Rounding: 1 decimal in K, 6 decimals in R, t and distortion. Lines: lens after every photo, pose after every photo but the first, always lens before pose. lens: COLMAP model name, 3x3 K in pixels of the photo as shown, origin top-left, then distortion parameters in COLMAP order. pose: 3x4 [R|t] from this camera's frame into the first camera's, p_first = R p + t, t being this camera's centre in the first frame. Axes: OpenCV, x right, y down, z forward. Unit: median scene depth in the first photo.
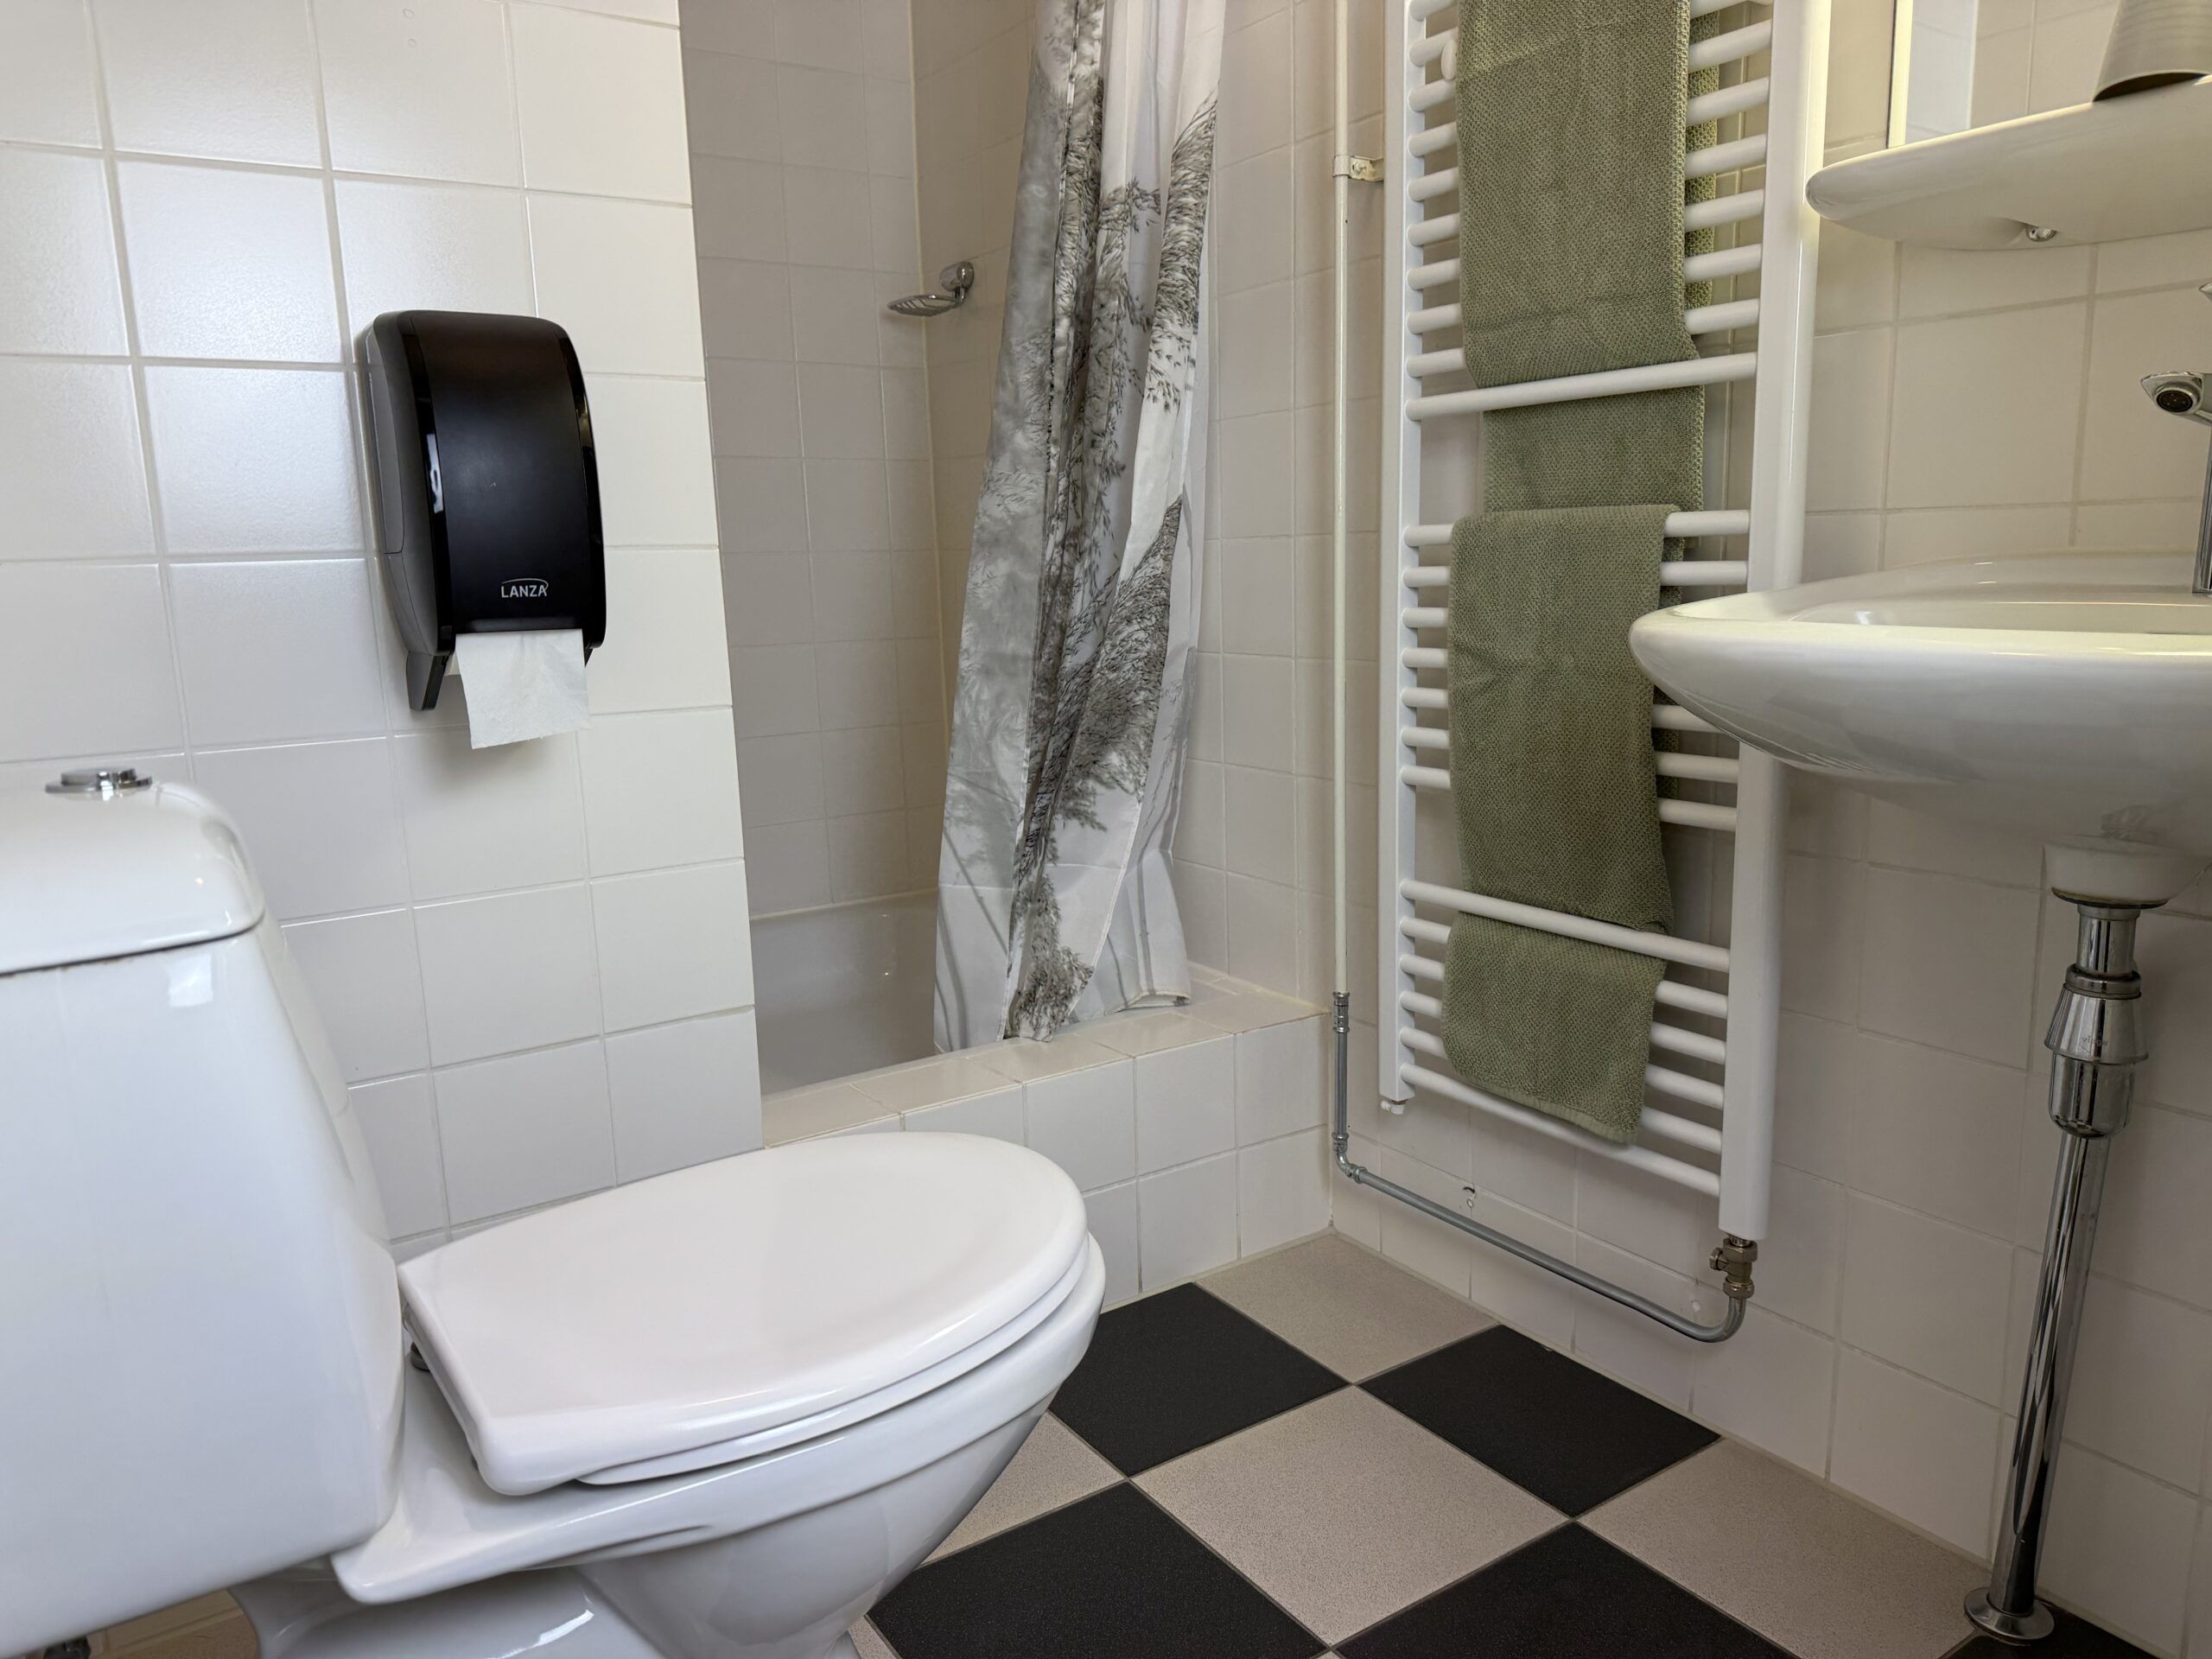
lens RADIAL K [[1551.5, 0, 1106.9], [0, 1551.5, 841.1], [0, 0, 1]] dist [0.057747, -0.073150]
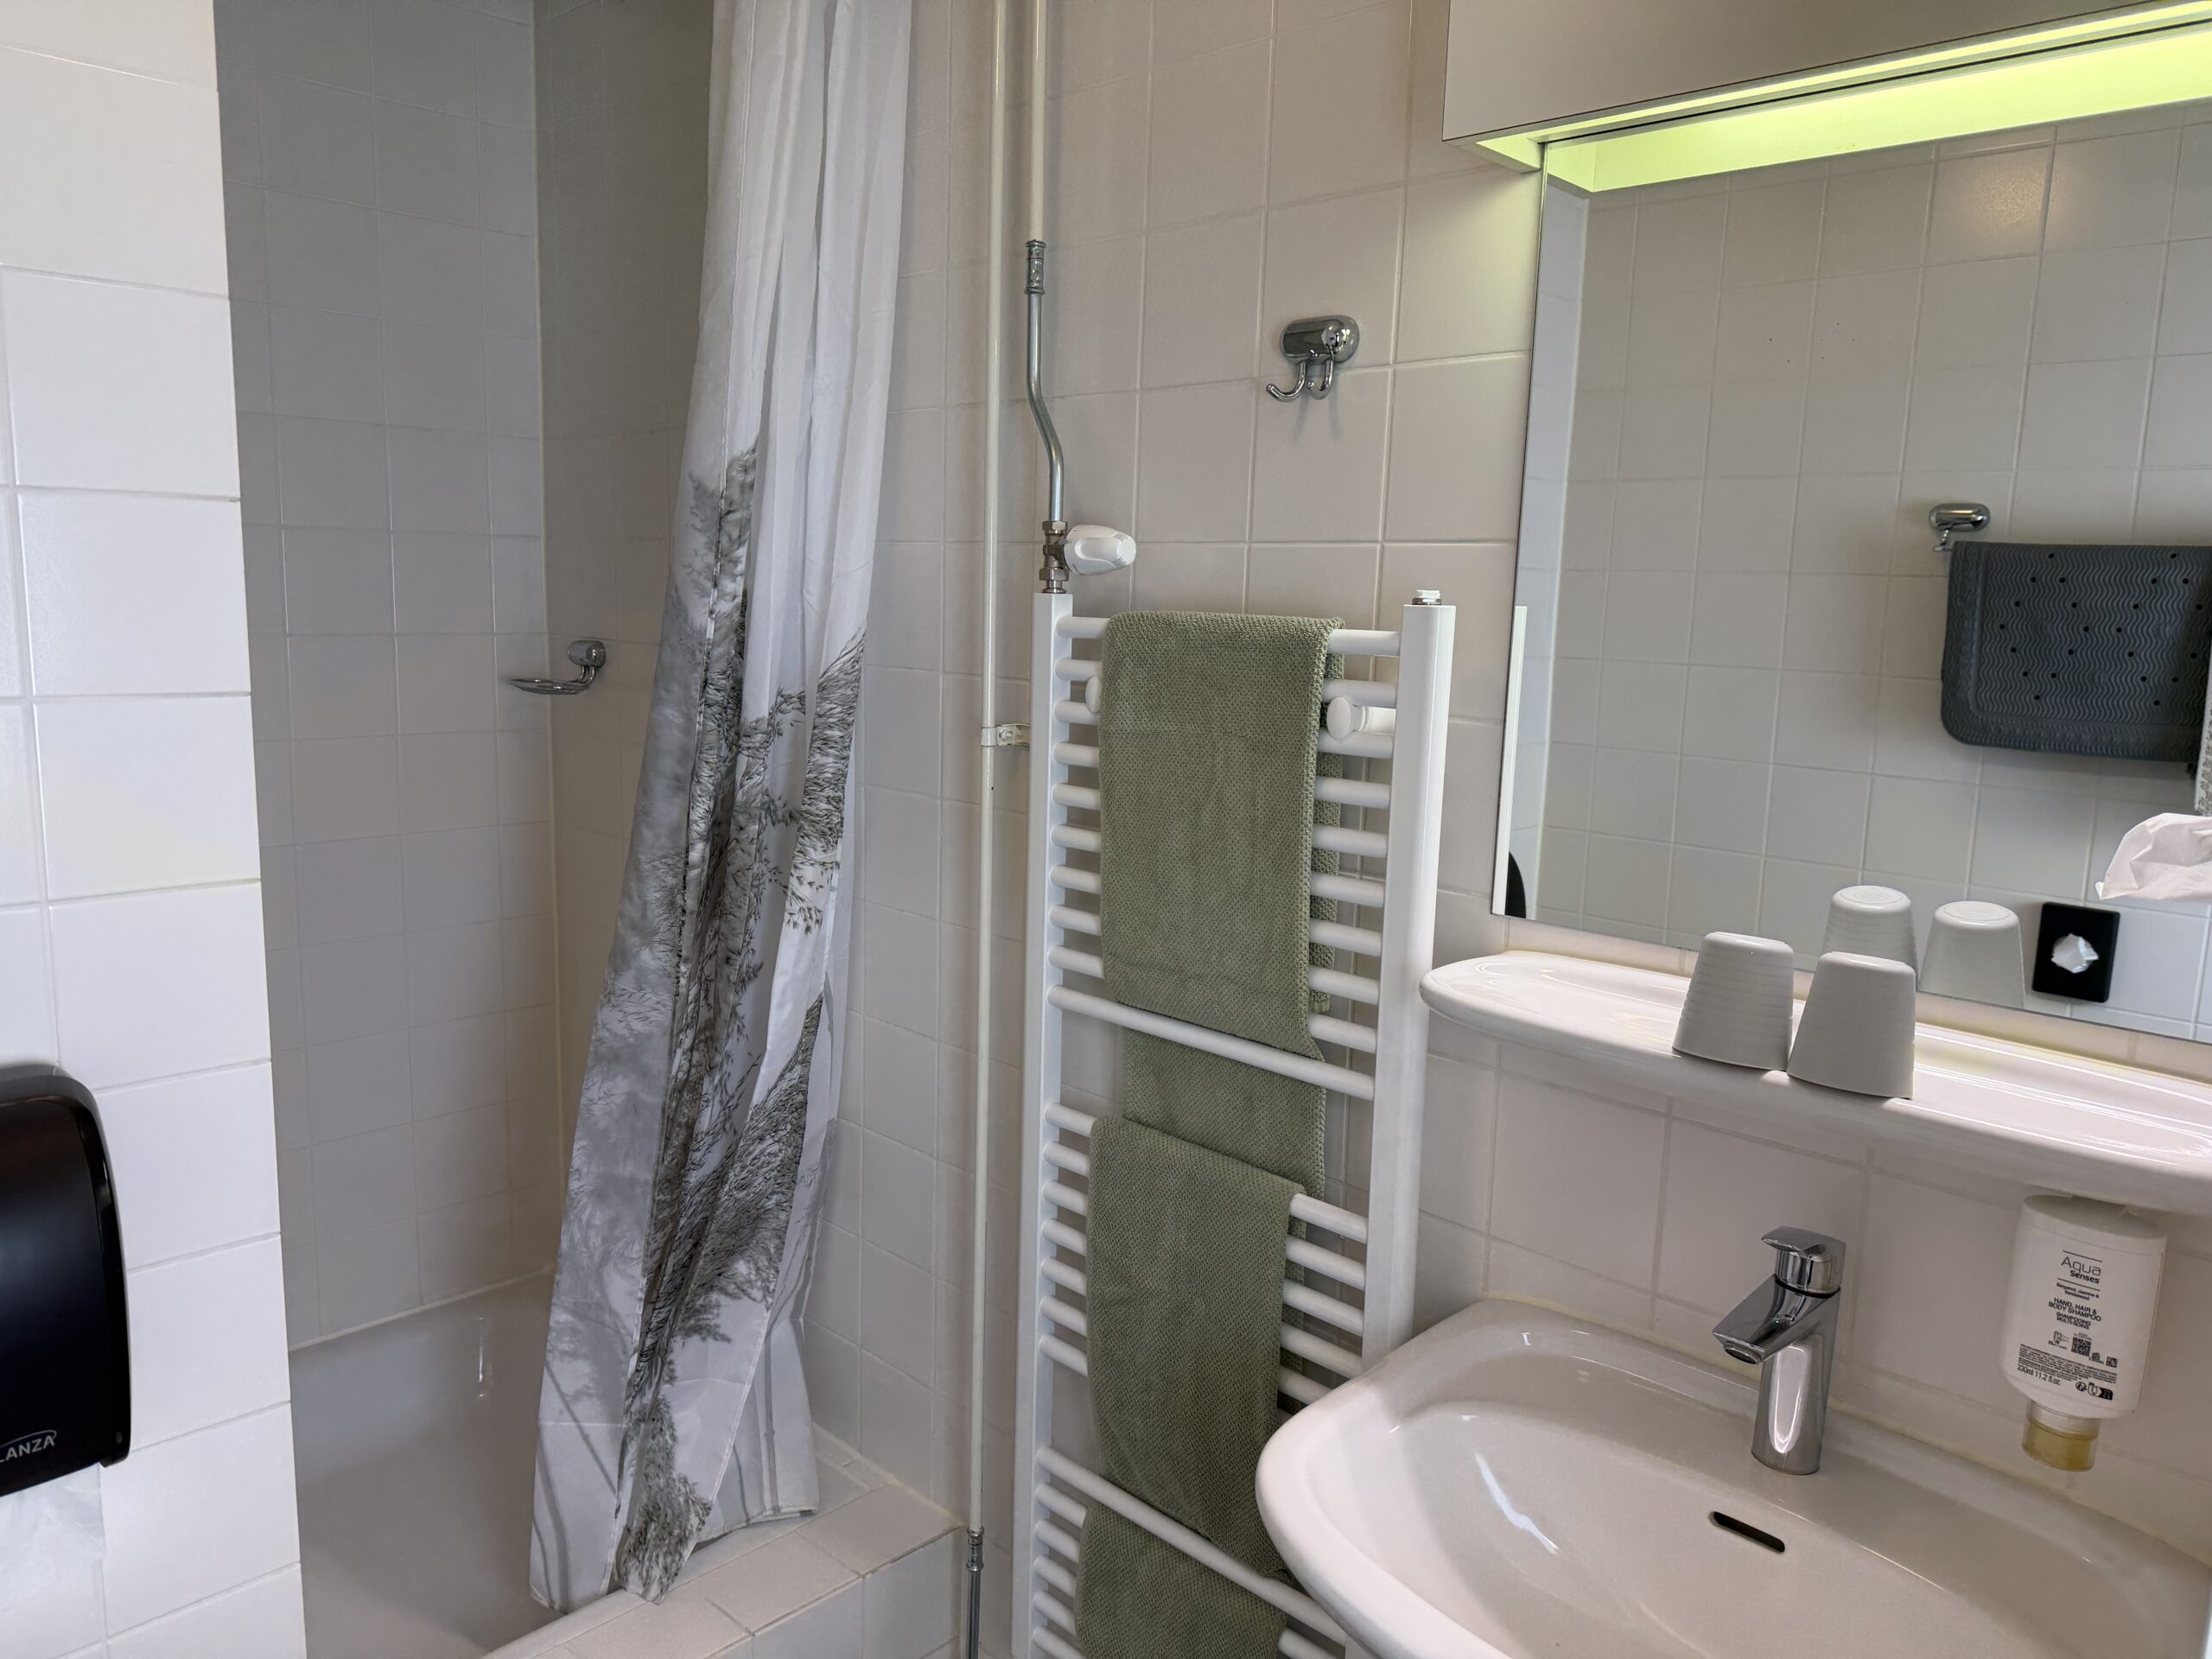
lens RADIAL K [[1551.5, 0, 1118.0], [0, 1551.5, 828.3], [0, 0, 1]] dist [0.057747, -0.073150]
pose [[0.972578, 0.023024, 0.231434, 0.001523], [-0.014806, 0.999199, -0.037185, -0.309179], [-0.232104, 0.032739, 0.972140, 0.014258]]
